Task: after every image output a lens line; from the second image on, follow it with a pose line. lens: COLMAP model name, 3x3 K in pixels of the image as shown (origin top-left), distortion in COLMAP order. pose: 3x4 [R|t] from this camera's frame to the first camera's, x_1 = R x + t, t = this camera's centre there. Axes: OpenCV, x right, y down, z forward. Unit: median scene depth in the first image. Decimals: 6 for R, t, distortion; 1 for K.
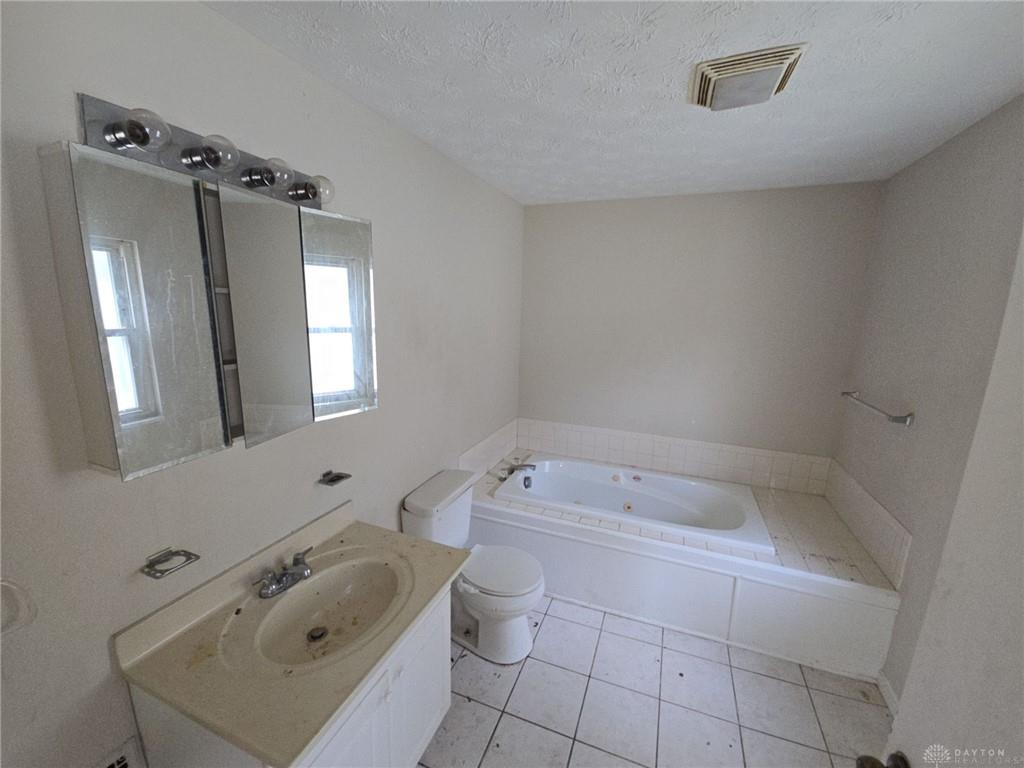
lens RADIAL K [[417.0, 0, 508.8], [0, 417.0, 392.1], [0, 0, 1]] dist [0.014811, -0.011461]
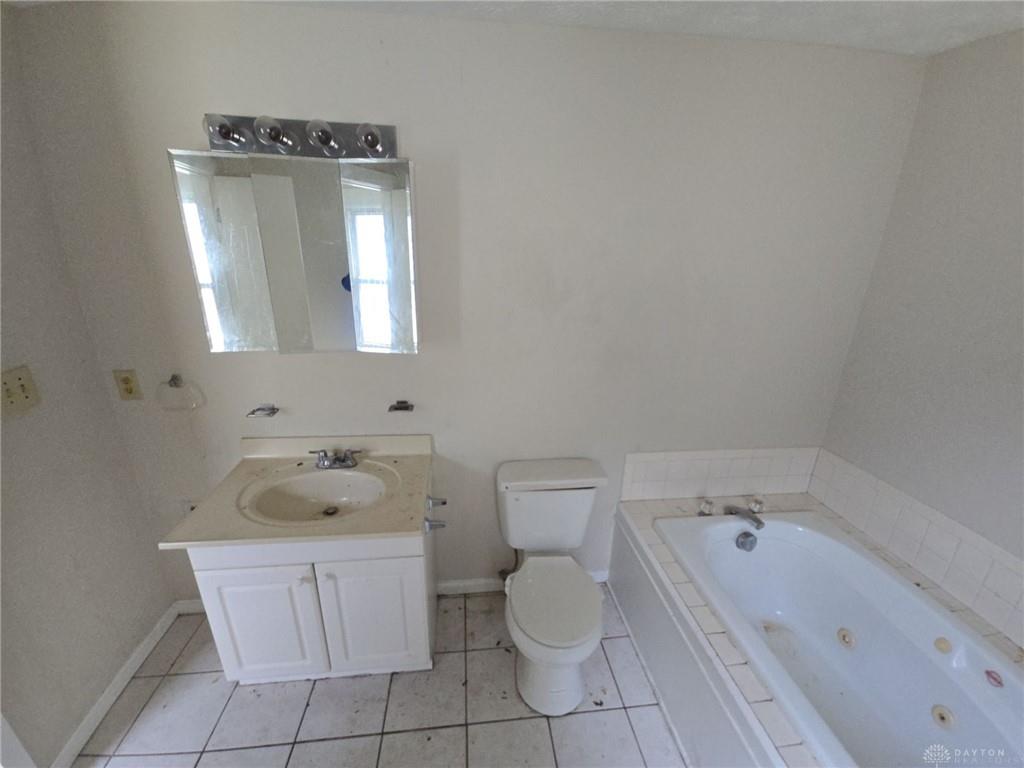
lens RADIAL K [[417.0, 0, 508.8], [0, 417.0, 392.1], [0, 0, 1]] dist [0.014811, -0.011461]
pose [[0.469536, 0.275613, -0.838793, 0.627911], [-0.187446, 0.959489, 0.210343, -0.120742], [0.862786, 0.058465, 0.502177, 0.648504]]
